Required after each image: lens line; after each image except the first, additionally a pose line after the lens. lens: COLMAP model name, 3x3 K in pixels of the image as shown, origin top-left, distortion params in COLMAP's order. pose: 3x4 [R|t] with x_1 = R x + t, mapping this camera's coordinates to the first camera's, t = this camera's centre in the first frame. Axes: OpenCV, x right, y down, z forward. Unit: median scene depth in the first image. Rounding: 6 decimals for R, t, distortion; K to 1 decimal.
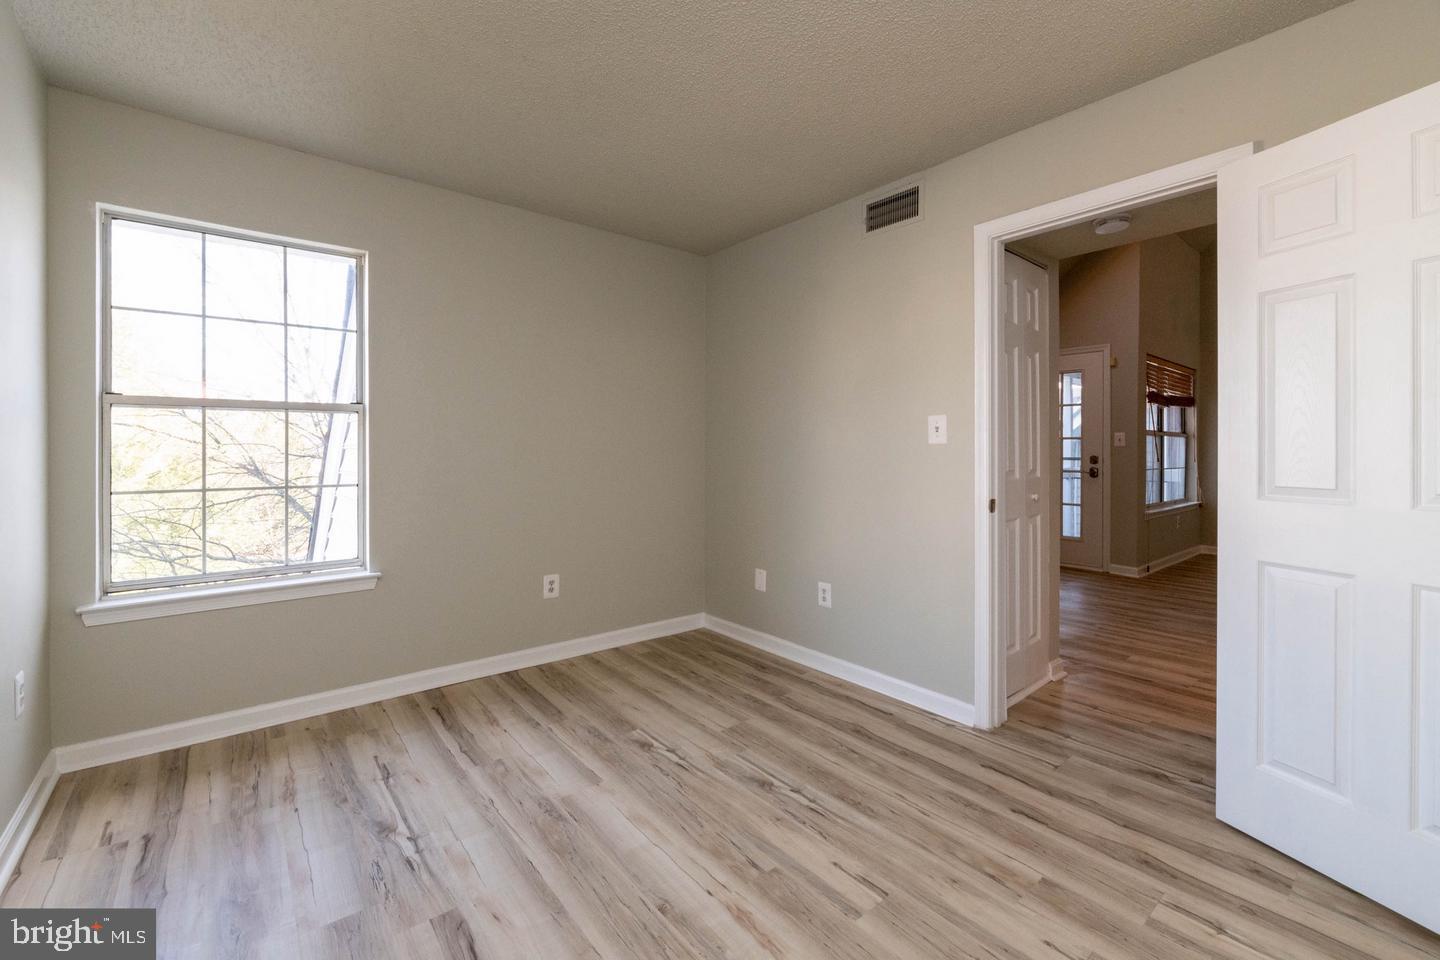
lens RADIAL K [[600.9, 0, 724.2], [0, 600.9, 452.8], [0, 0, 1]] dist [-0.001827, -0.000627]
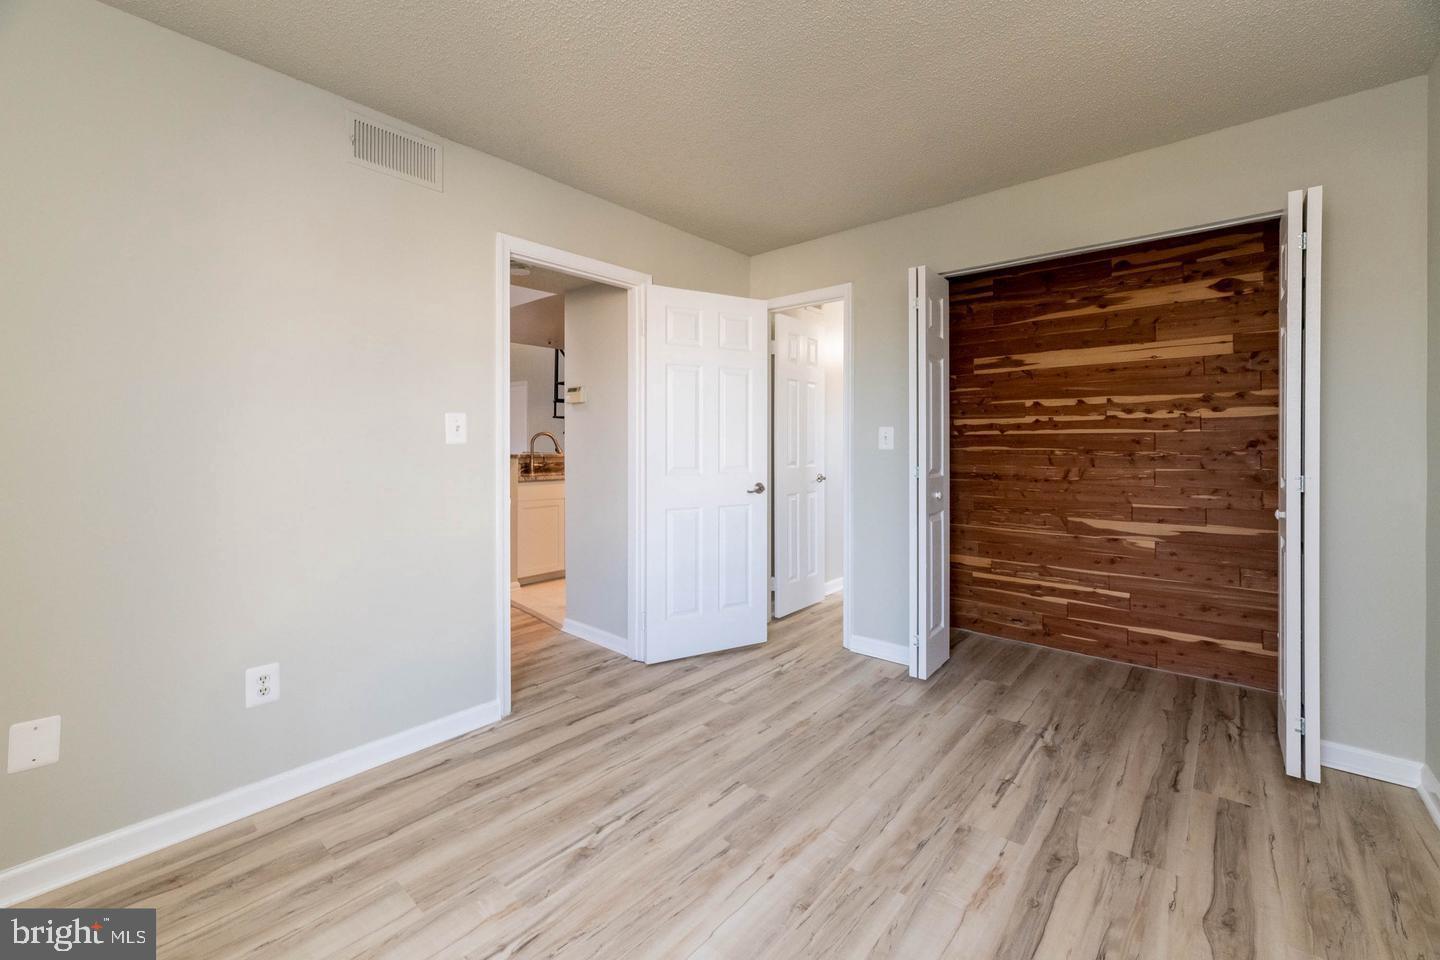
lens RADIAL K [[592.5, 0, 718.2], [0, 592.5, 443.2], [0, 0, 1]] dist [0.000413, 0.000017]
pose [[-0.164151, 0.004222, 0.986426, -0.676197], [0.010037, 0.999946, -0.002610, -0.010286], [-0.986384, 0.009472, -0.164185, 0.826249]]
